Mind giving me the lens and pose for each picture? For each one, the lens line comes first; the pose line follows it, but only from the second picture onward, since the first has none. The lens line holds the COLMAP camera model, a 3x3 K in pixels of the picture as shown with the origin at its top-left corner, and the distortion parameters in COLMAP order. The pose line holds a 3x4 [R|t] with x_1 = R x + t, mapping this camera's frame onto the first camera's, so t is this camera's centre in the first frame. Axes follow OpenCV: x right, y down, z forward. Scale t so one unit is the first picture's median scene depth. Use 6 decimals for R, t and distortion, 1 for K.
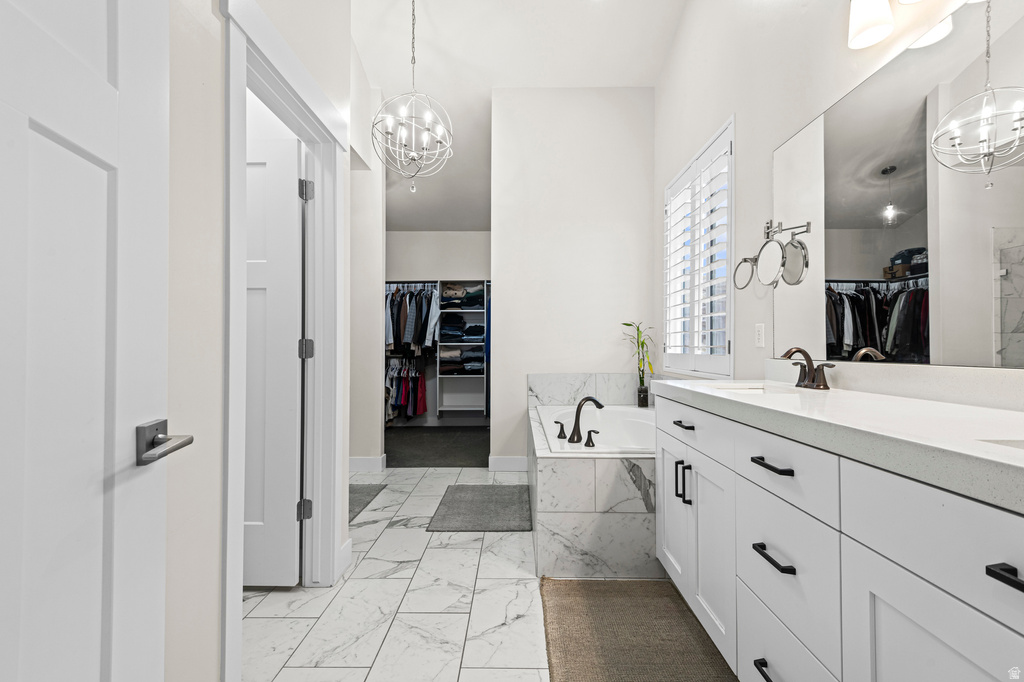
lens RADIAL K [[465.2, 0, 511.6], [0, 465.2, 345.2], [0, 0, 1]] dist [0.024571, -0.008148]
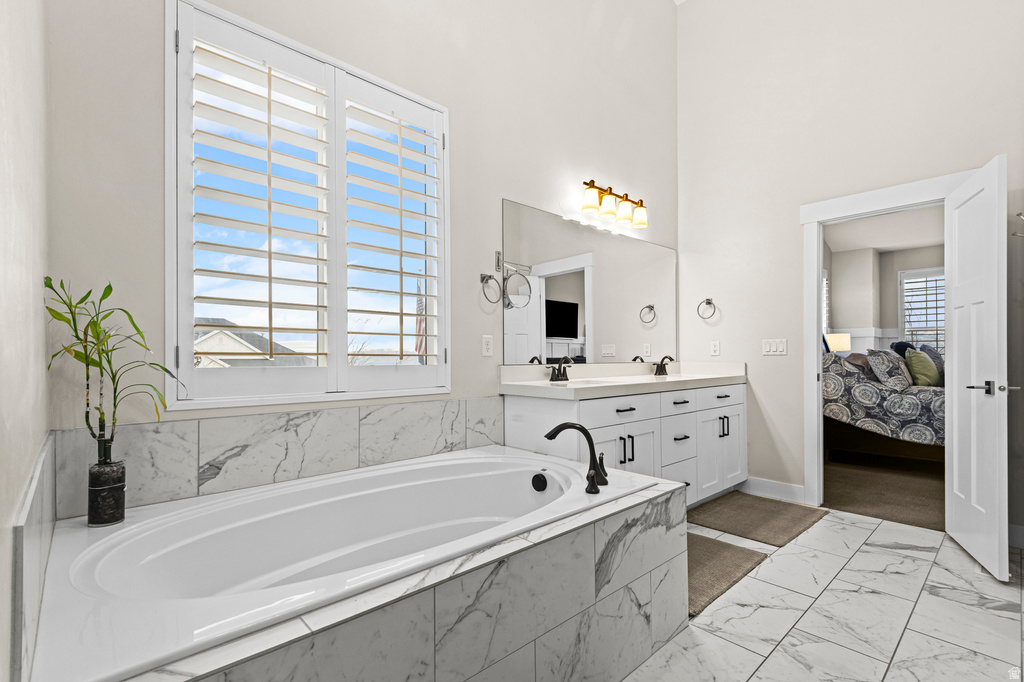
lens RADIAL K [[465.2, 0, 521.0], [0, 465.2, 346.1], [0, 0, 1]] dist [0.024571, -0.008148]
pose [[-0.698722, 0.027294, 0.714872, -0.335018], [0.002242, 0.999351, -0.035965, 0.021187], [-0.715390, -0.023527, -0.698330, 1.721057]]
